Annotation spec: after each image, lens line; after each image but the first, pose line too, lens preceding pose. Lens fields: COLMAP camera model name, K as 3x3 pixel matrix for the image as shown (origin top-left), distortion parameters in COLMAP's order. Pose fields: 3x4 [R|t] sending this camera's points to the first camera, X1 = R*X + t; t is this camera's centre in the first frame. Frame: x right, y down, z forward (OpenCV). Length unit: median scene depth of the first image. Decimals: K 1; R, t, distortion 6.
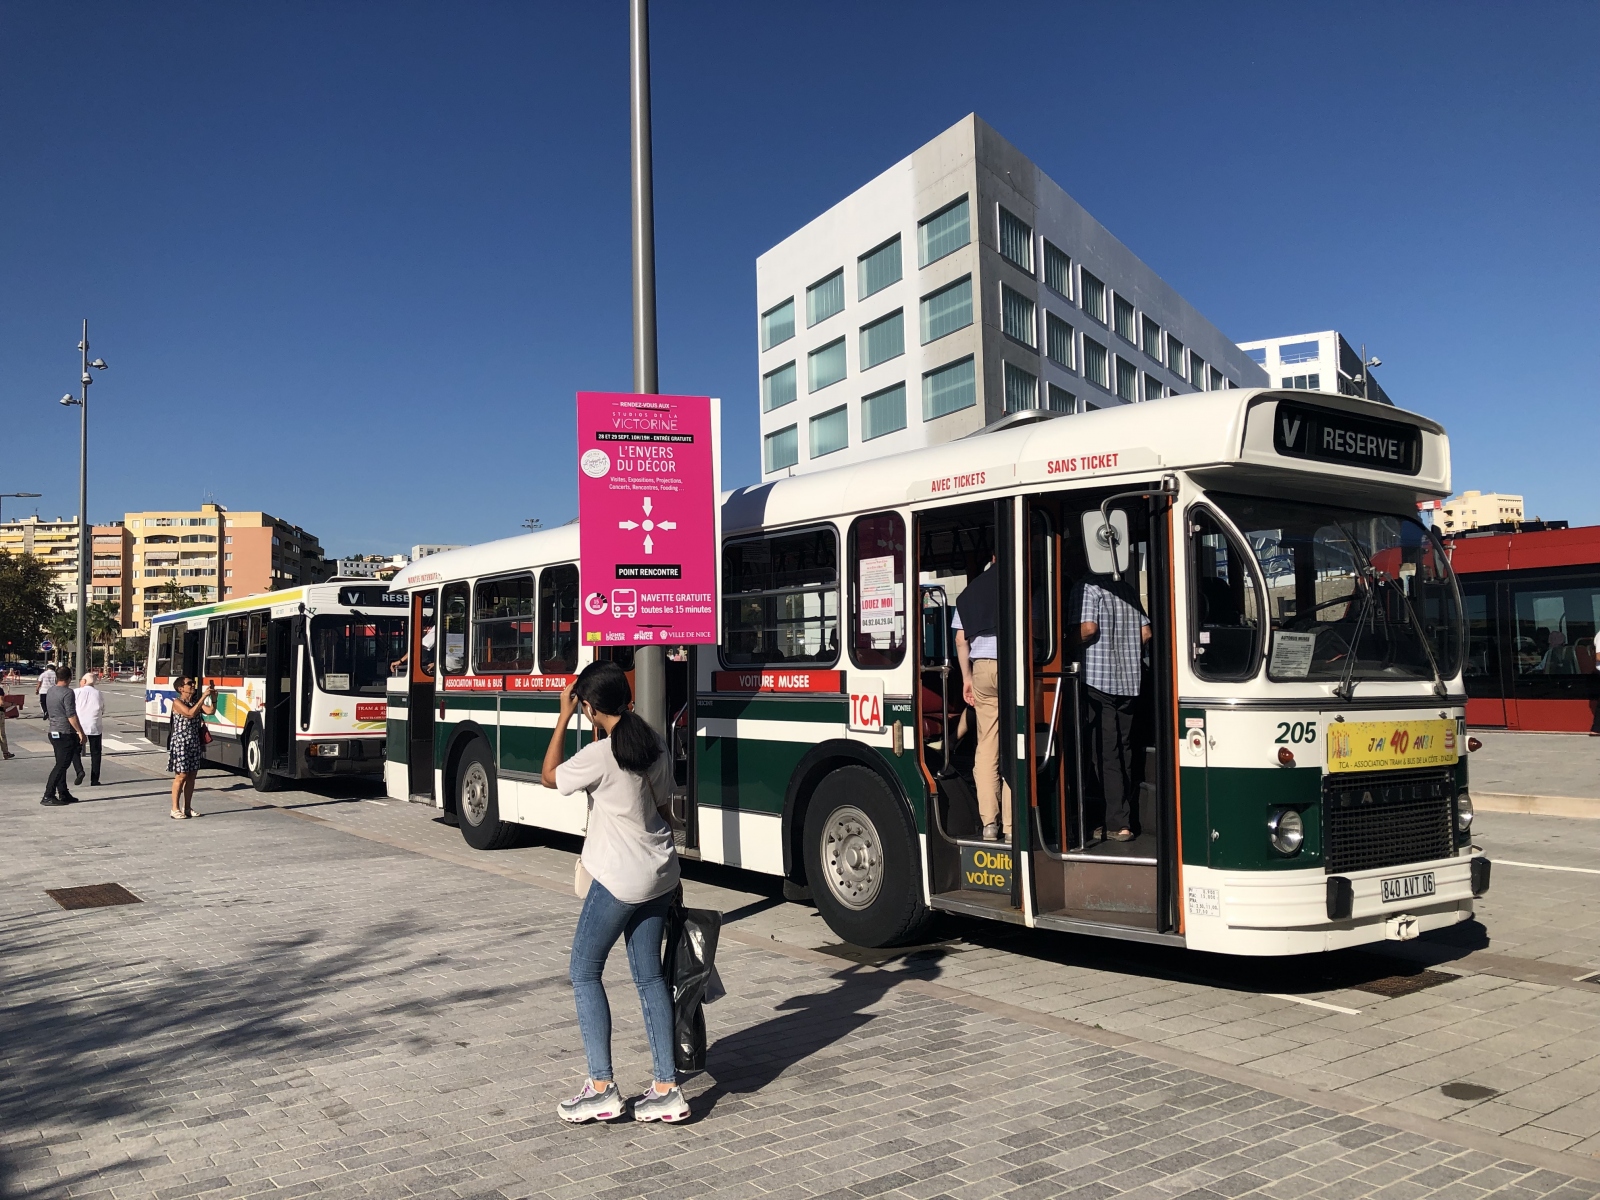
lens RADIAL K [[1304.0, 0, 771.9], [0, 1304.0, 599.2], [0, 0, 1]] dist [0.034066, -0.029065]
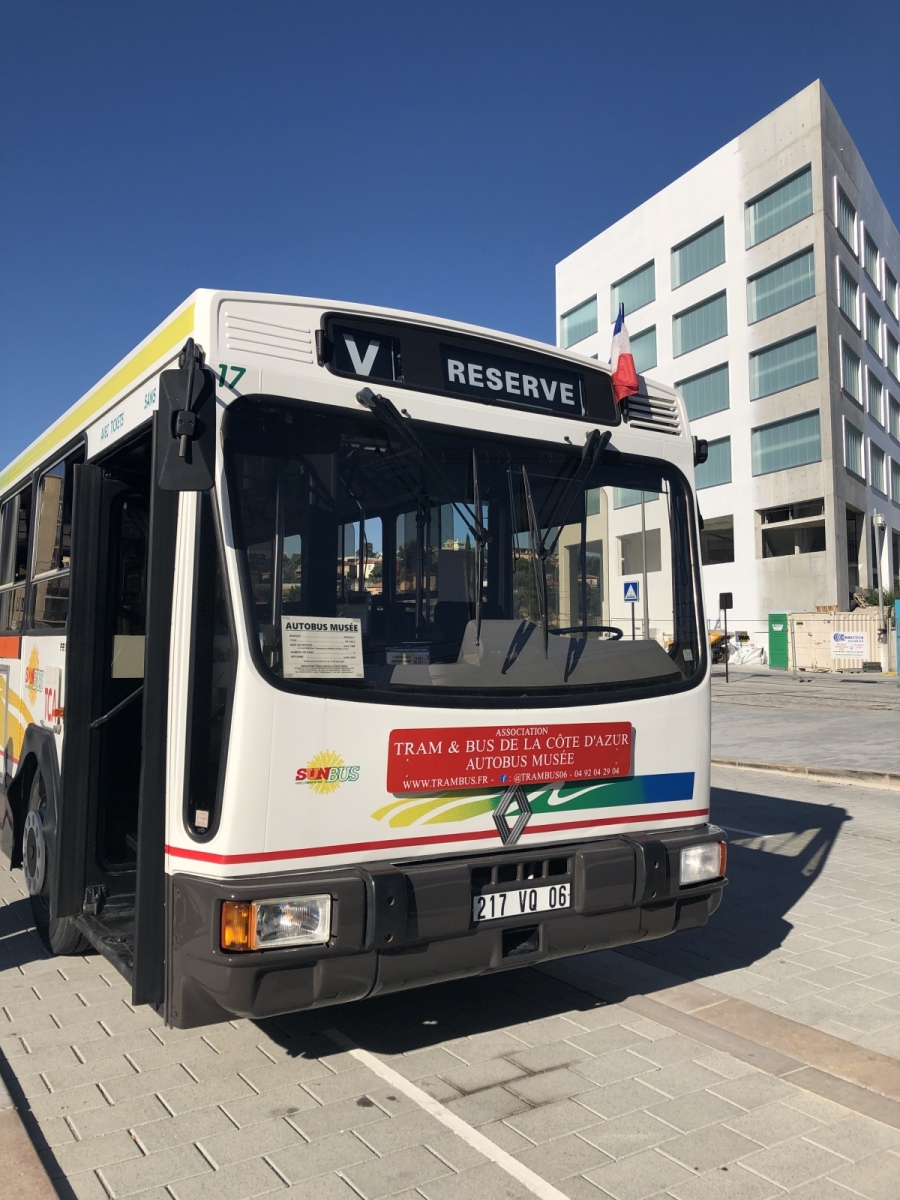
lens RADIAL K [[978.0, 0, 445.2], [0, 978.0, 587.4], [0, 0, 1]] dist [0.034066, -0.029065]
pose [[0.999362, 0.010195, -0.034236, -0.754055], [-0.010499, 0.999907, -0.008691, 0.131588], [0.034144, 0.009045, 0.999376, 2.016610]]
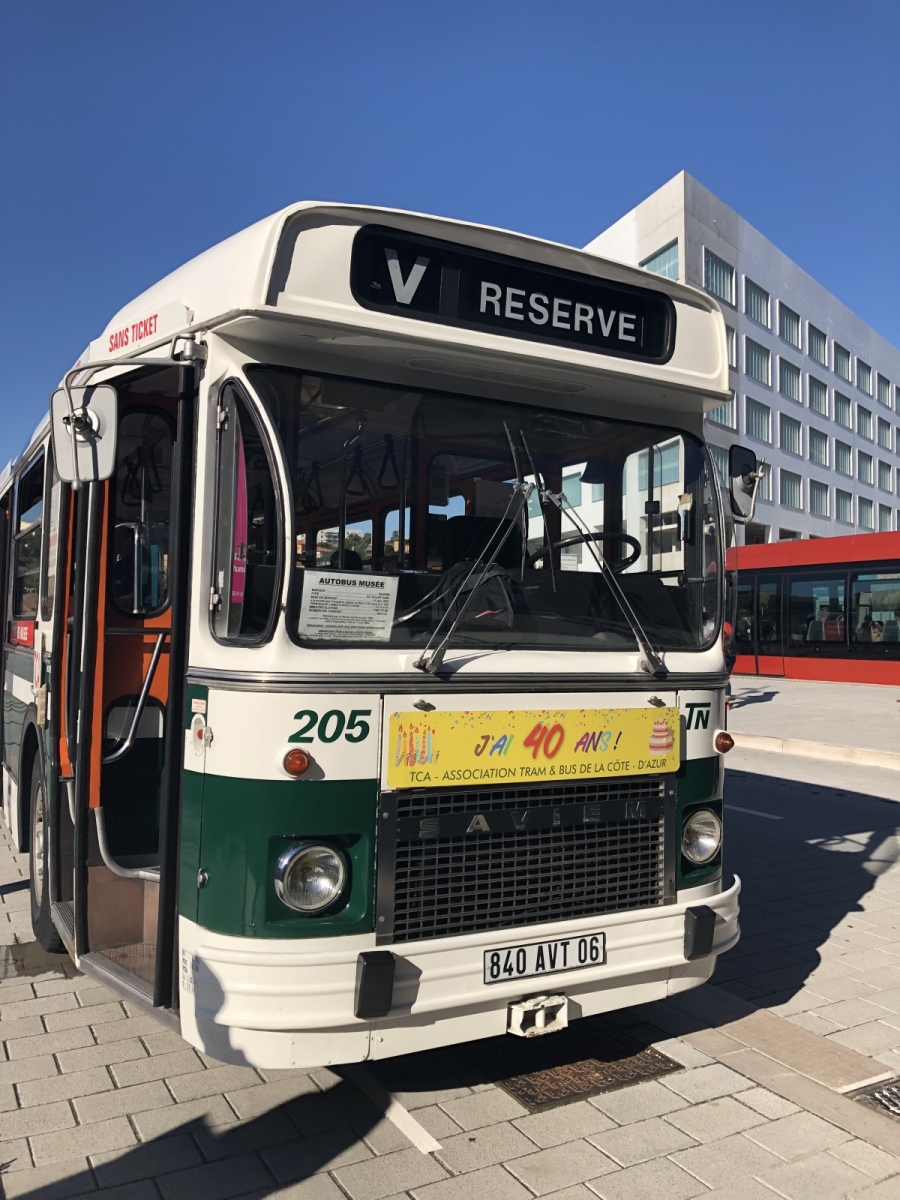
lens RADIAL K [[978.0, 0, 452.7], [0, 978.0, 607.4], [0, 0, 1]] dist [0.034066, -0.029065]
pose [[0.992962, 0.022592, -0.116254, 0.445992], [-0.018439, 0.999157, 0.036679, 0.020505], [0.116985, -0.034278, 0.992542, 0.455254]]
